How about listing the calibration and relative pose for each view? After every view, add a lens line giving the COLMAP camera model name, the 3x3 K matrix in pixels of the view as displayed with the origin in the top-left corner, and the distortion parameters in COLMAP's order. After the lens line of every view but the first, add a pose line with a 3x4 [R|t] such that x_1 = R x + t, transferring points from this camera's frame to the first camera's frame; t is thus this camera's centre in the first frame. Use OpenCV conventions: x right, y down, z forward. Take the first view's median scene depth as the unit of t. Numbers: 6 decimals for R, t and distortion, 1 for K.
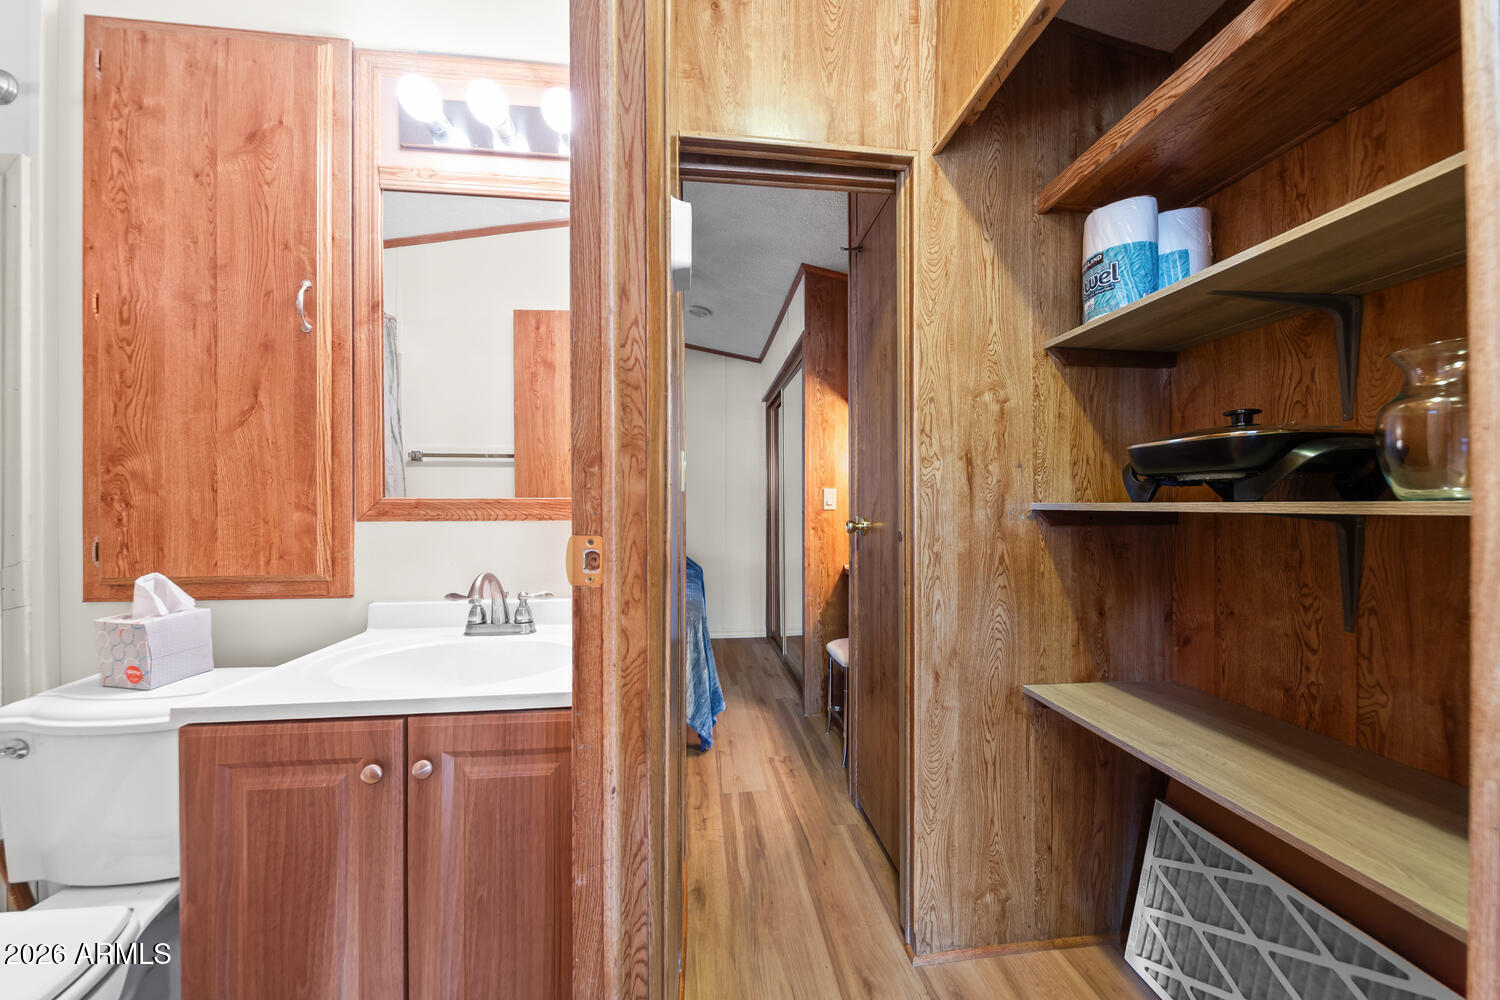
lens RADIAL K [[510.9, 0, 751.4], [0, 510.9, 509.6], [0, 0, 1]] dist [-0.002404, -0.000555]
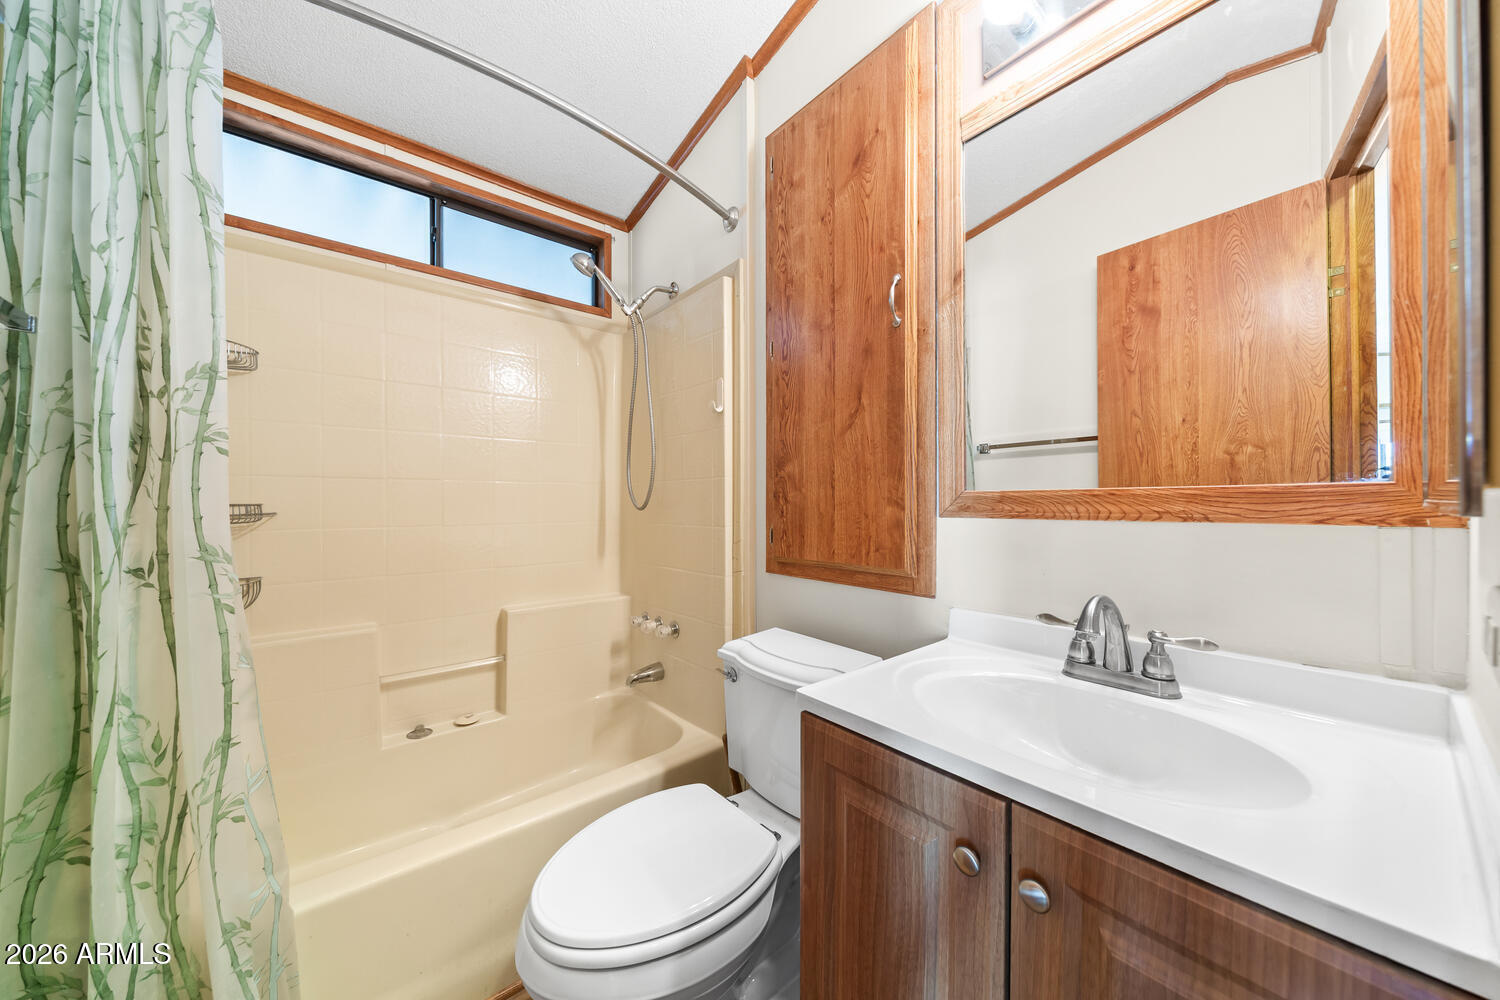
lens RADIAL K [[510.9, 0, 751.4], [0, 510.9, 509.6], [0, 0, 1]] dist [-0.002404, -0.000555]
pose [[0.548504, 0.009169, -0.836098, -0.190587], [0.000131, 0.999939, 0.011052, -0.000710], [0.836148, -0.006172, 0.548469, 0.212239]]
